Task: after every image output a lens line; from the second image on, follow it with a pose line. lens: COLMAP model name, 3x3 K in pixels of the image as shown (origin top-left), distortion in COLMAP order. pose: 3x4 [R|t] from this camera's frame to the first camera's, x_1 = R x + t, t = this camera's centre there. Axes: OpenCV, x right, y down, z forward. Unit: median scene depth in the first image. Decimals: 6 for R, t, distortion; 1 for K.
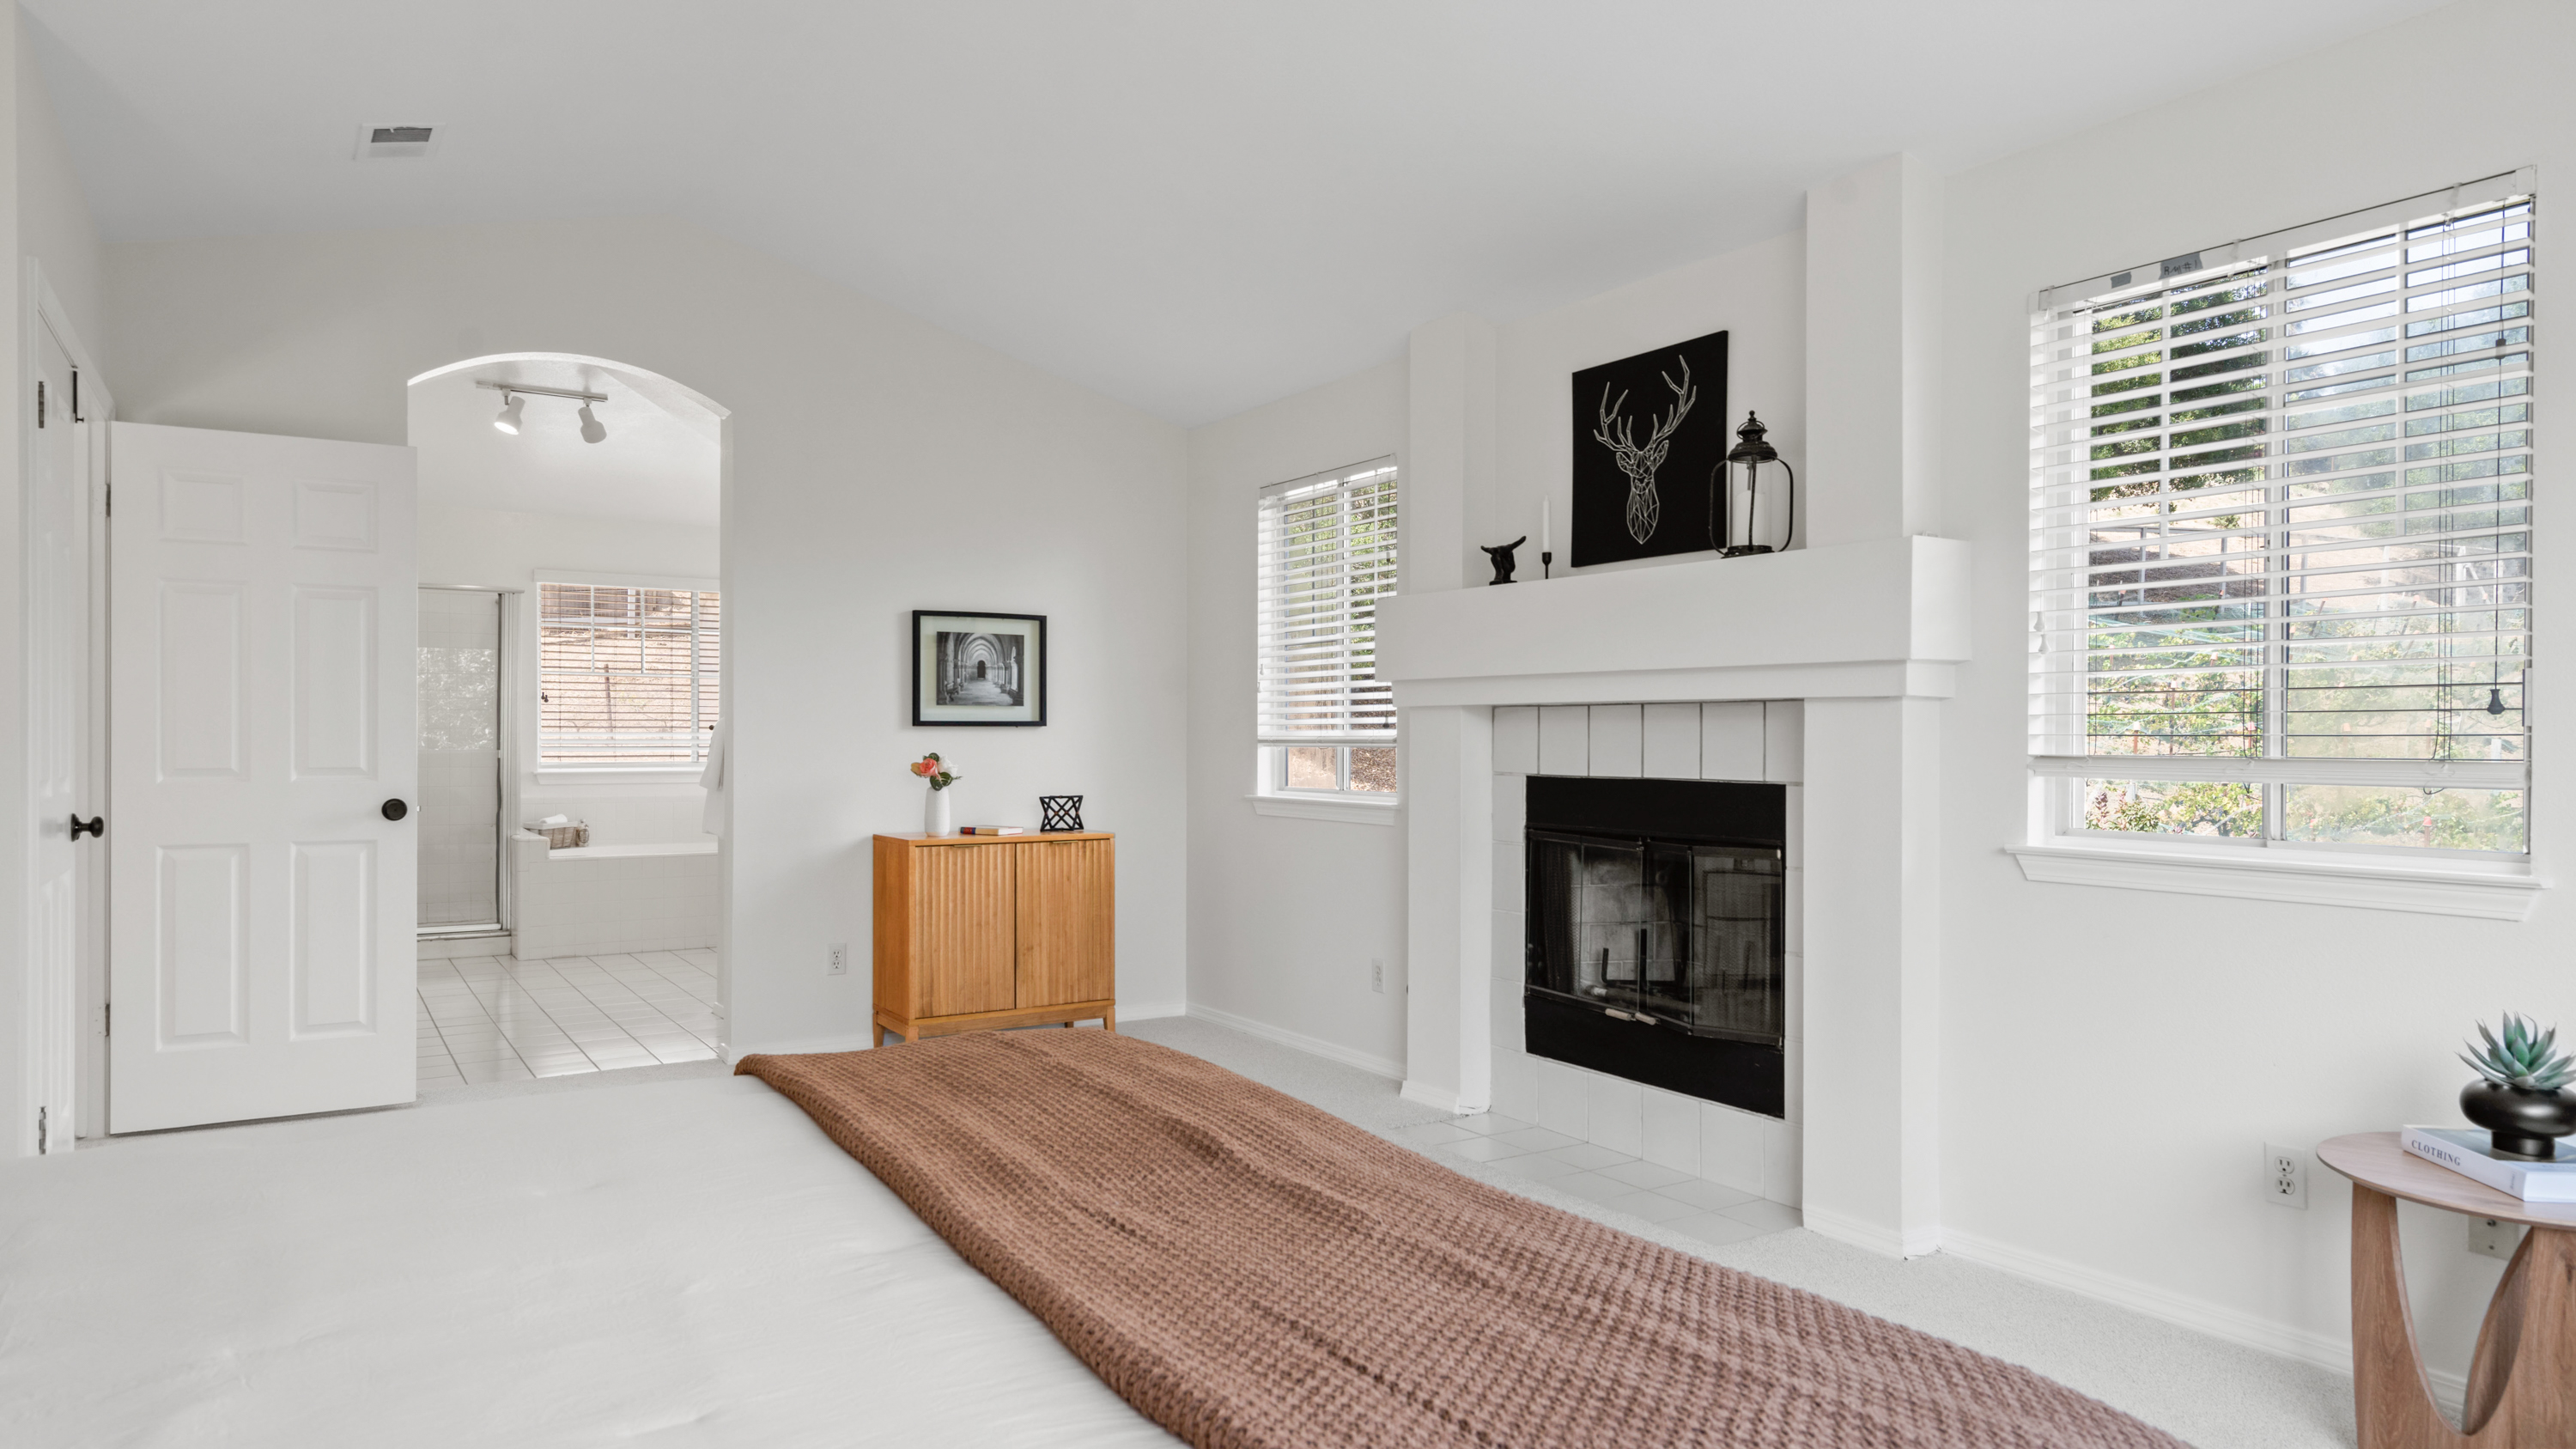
lens RADIAL K [[1553.4, 0, 1289.9], [0, 1553.4, 744.2], [0, 0, 1]] dist [0.000245, 0.000257]
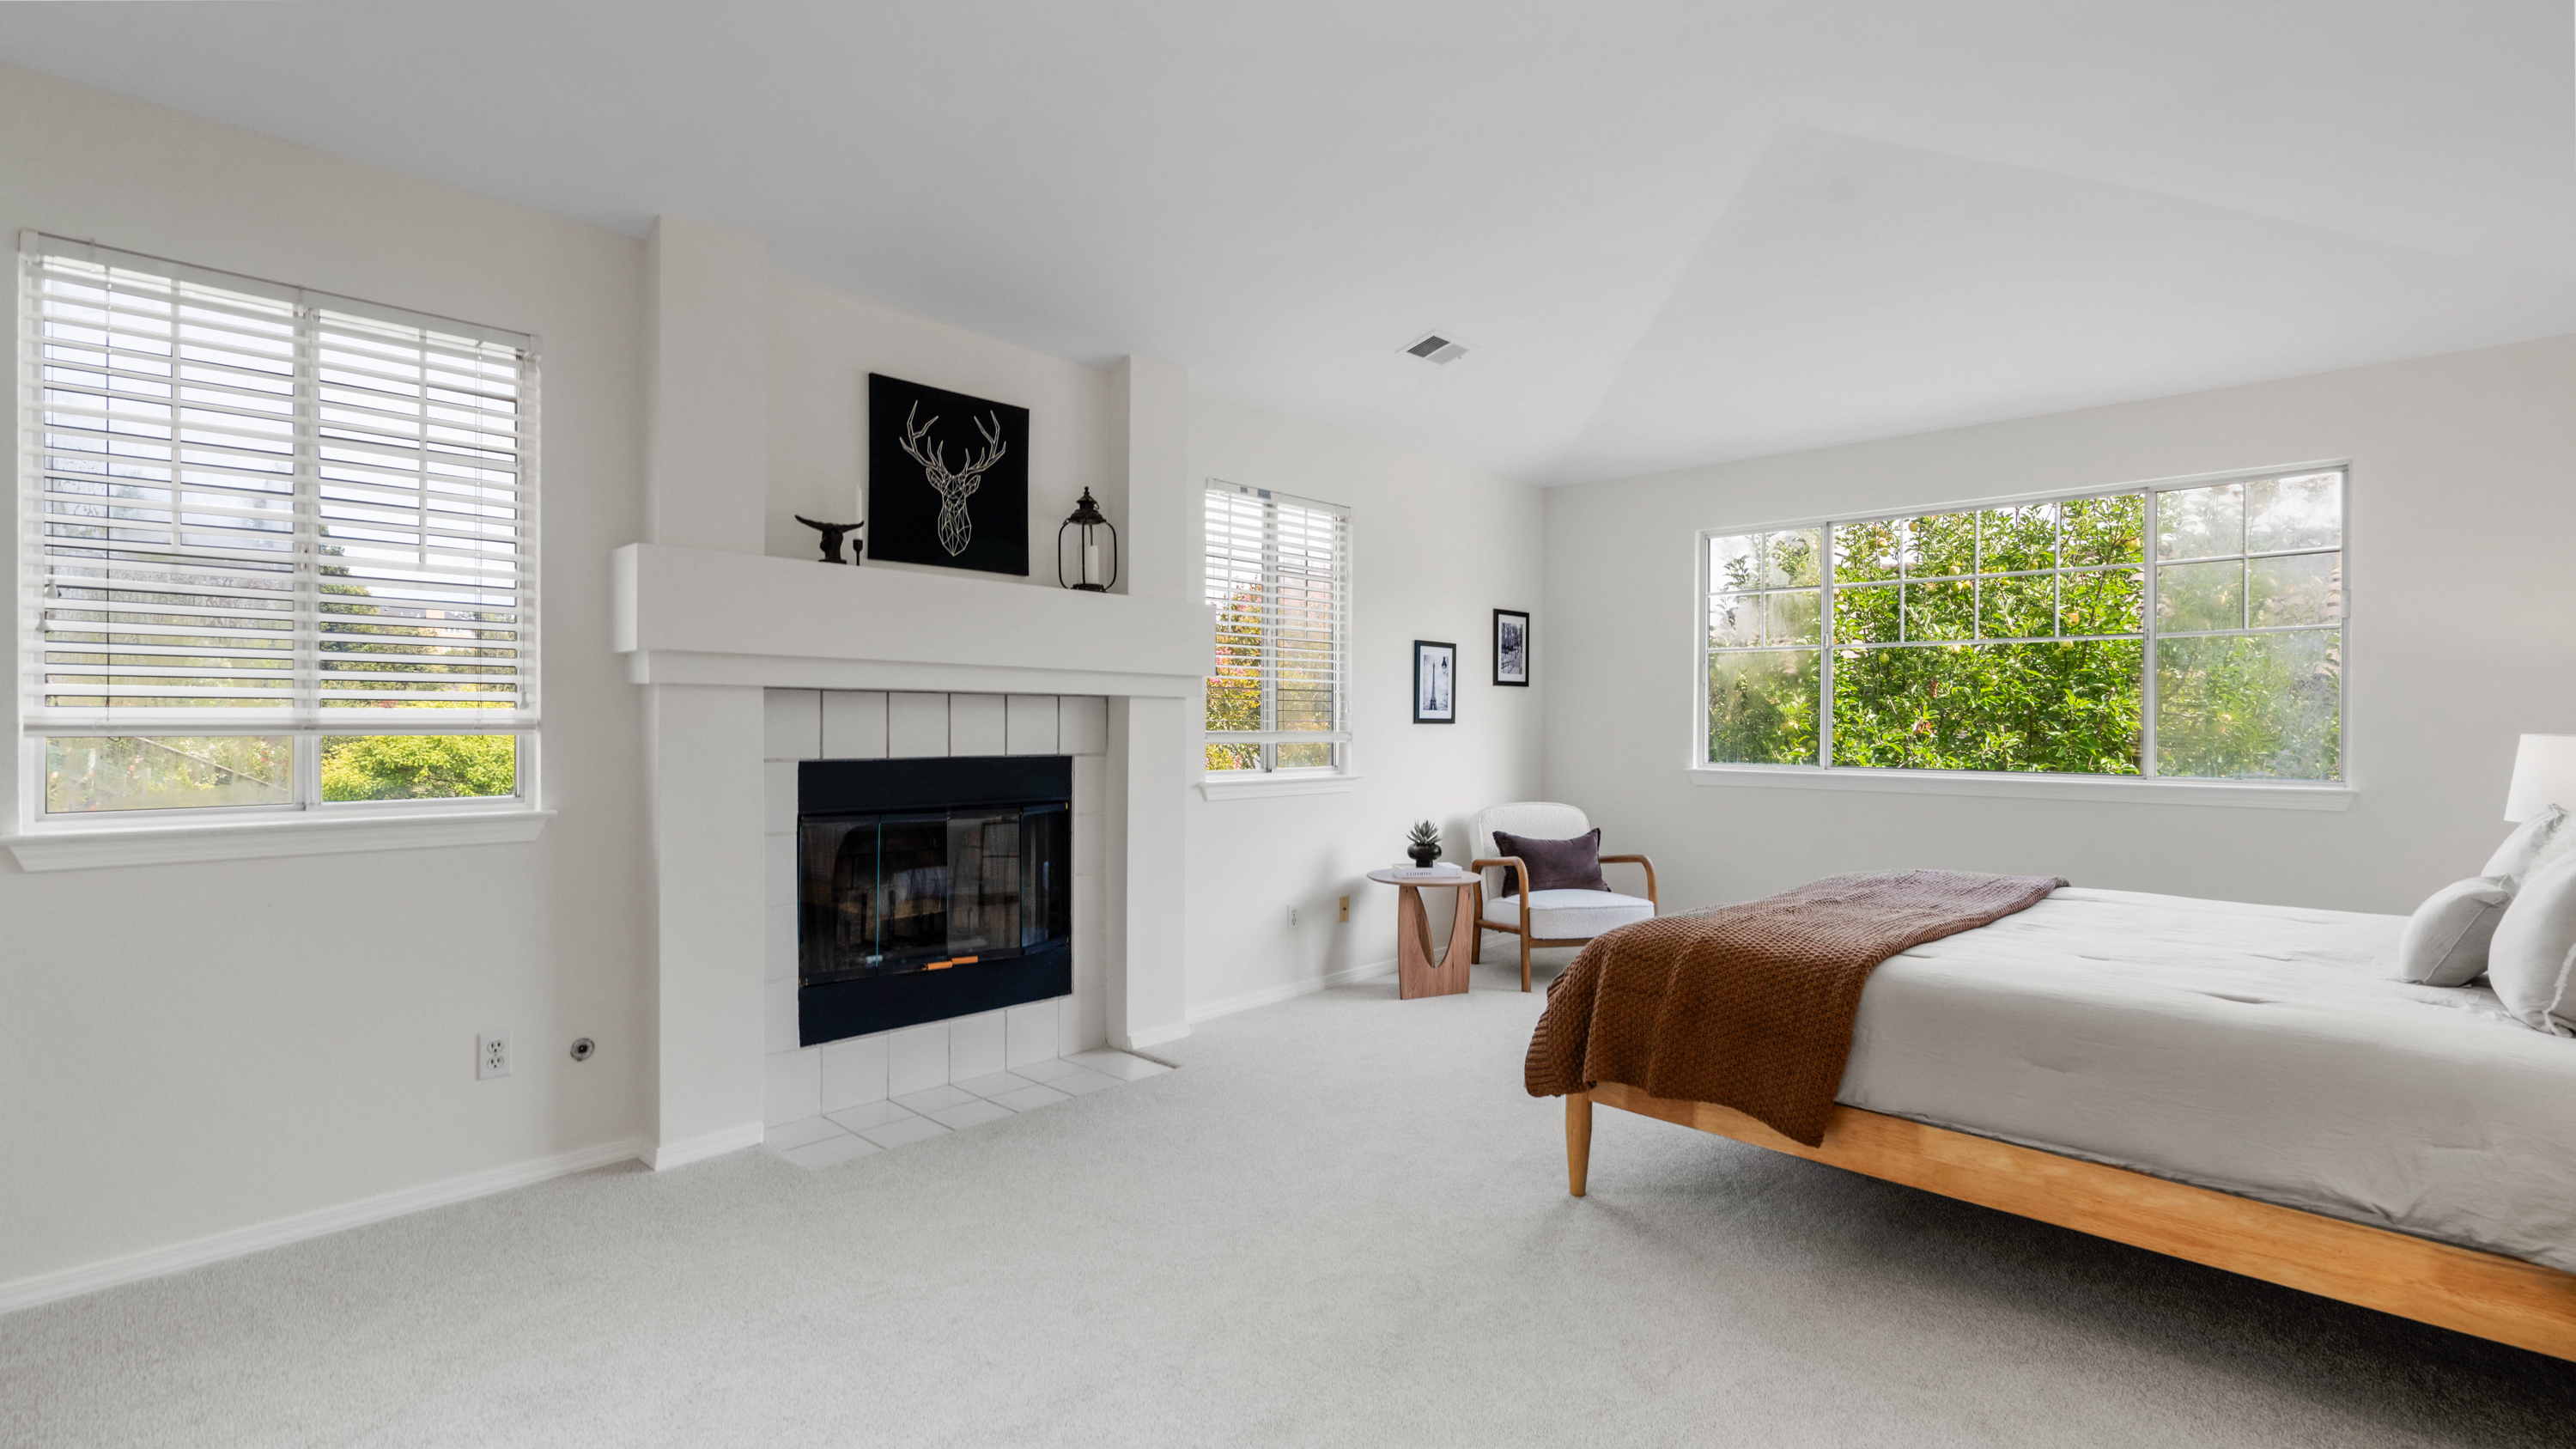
lens RADIAL K [[1164.5, 0, 1288.0], [0, 1164.5, 724.5], [0, 0, 1]] dist [0.001116, 0.000778]
pose [[-0.230748, -0.013534, 0.972919, -0.682597], [-0.007156, 0.999900, 0.012212, -0.014857], [-0.972987, -0.004144, -0.230822, 0.956709]]
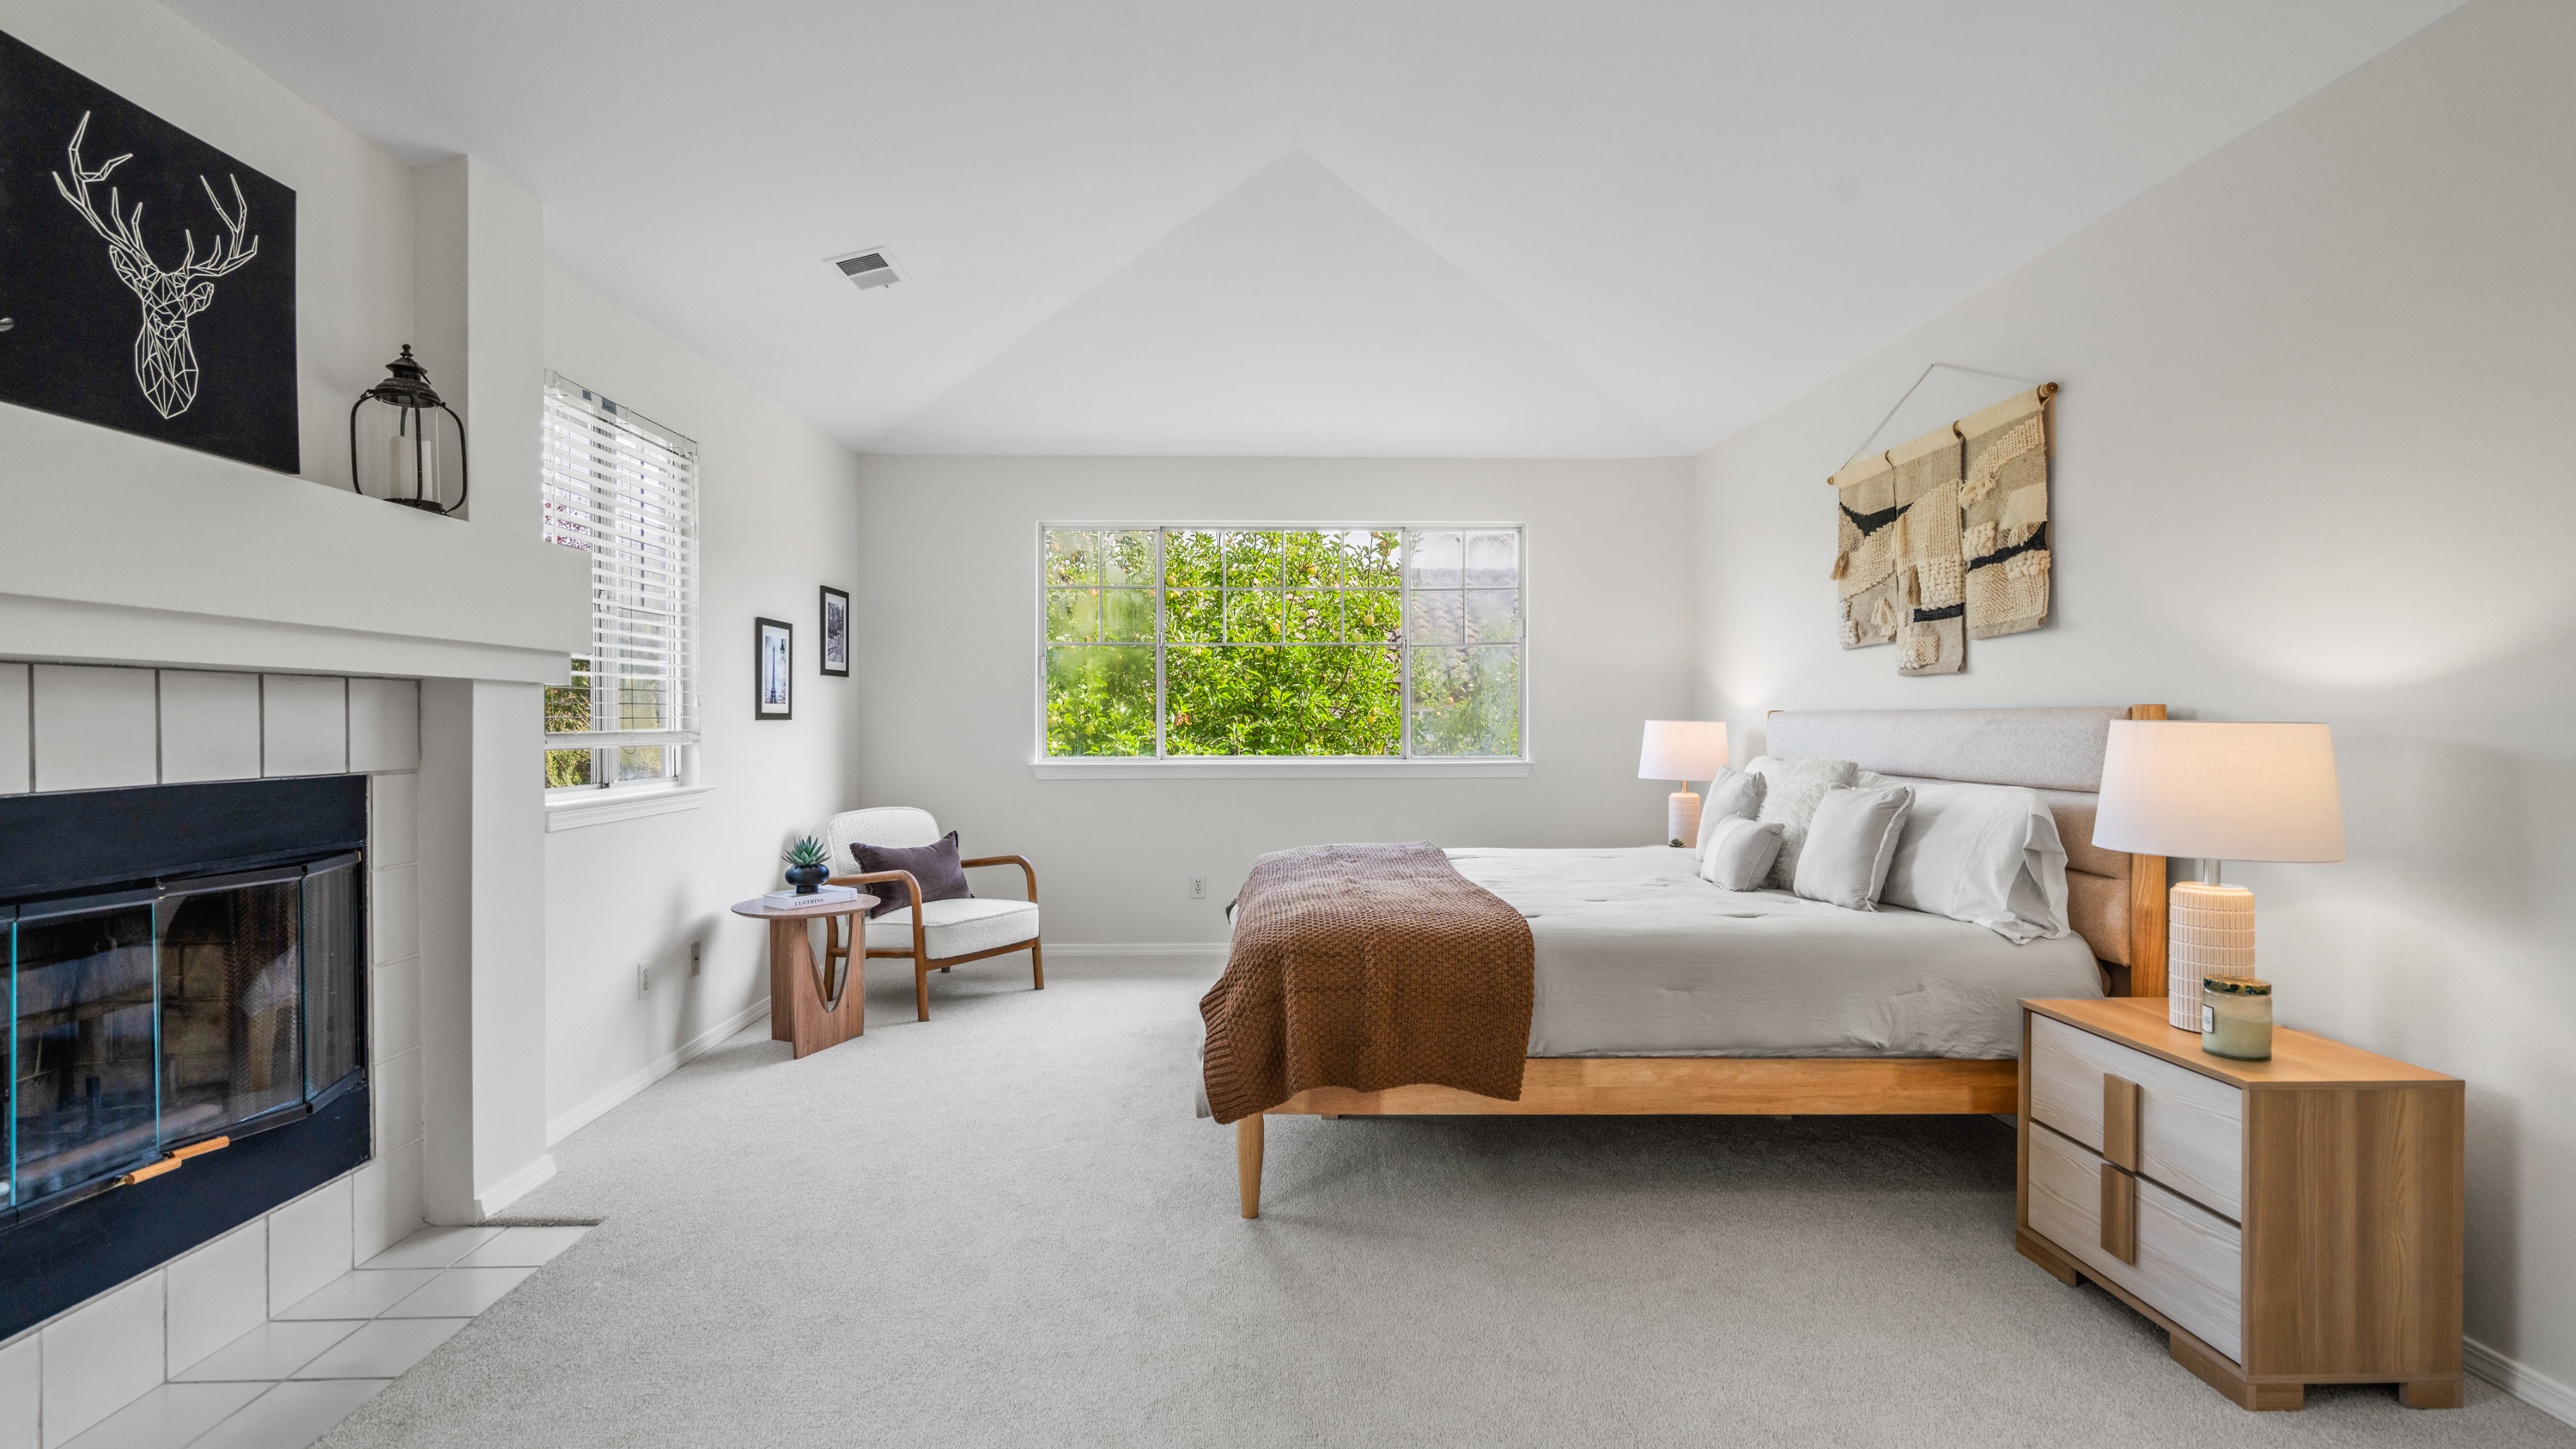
lens RADIAL K [[1164.5, 0, 1288.0], [0, 1164.5, 724.5], [0, 0, 1]] dist [0.001116, 0.000778]
pose [[-0.848782, -0.010873, 0.528631, -0.420122], [-0.005958, 0.999922, 0.011000, -0.011181], [-0.528709, 0.006187, -0.848781, 1.163542]]
